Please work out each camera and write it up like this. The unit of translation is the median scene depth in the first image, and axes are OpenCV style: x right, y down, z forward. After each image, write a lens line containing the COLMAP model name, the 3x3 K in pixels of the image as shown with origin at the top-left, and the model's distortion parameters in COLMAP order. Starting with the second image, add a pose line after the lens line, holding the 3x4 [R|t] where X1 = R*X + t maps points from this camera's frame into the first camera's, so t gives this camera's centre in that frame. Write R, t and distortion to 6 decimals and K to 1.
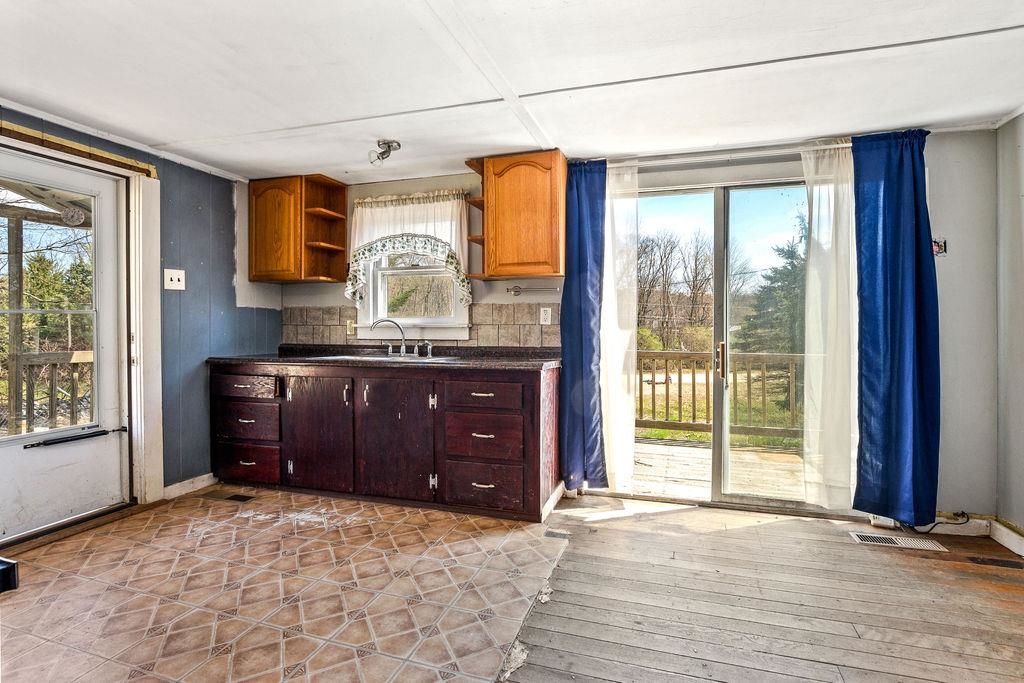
lens RADIAL K [[464.7, 0, 512.7], [0, 464.7, 321.9], [0, 0, 1]] dist [-0.000244, -0.000231]
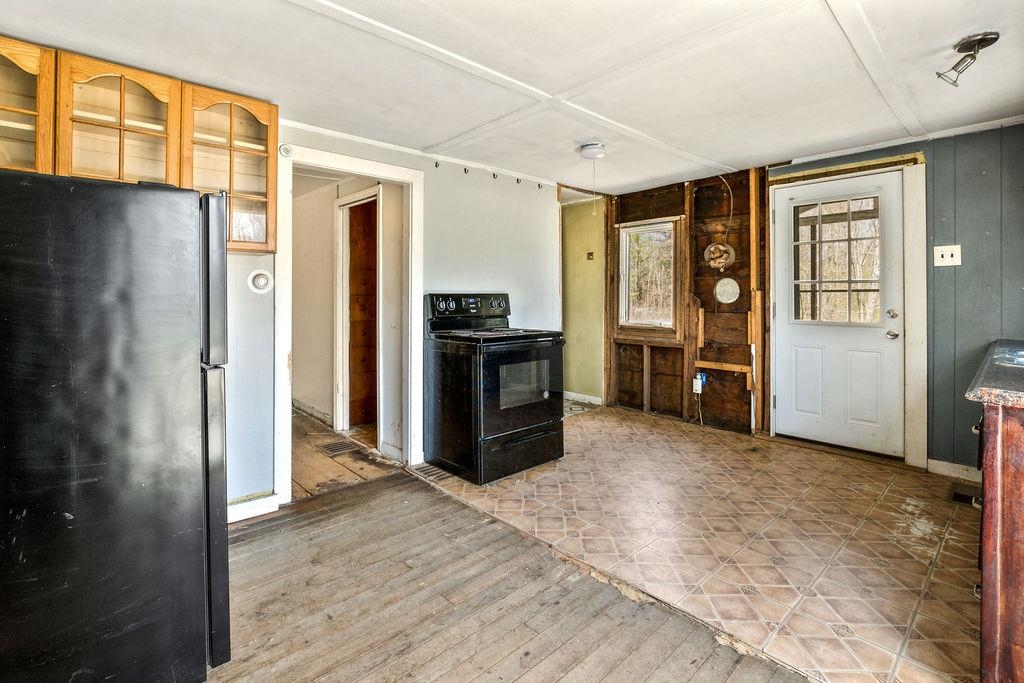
lens RADIAL K [[475.5, 0, 511.5], [0, 475.5, 299.4], [0, 0, 1]] dist [-0.000830, -0.000147]
pose [[-0.467785, 0.001543, -0.883841, 0.670733], [0.000795, 0.999999, 0.001325, -0.000394], [0.883842, -0.000083, -0.467785, 0.732617]]
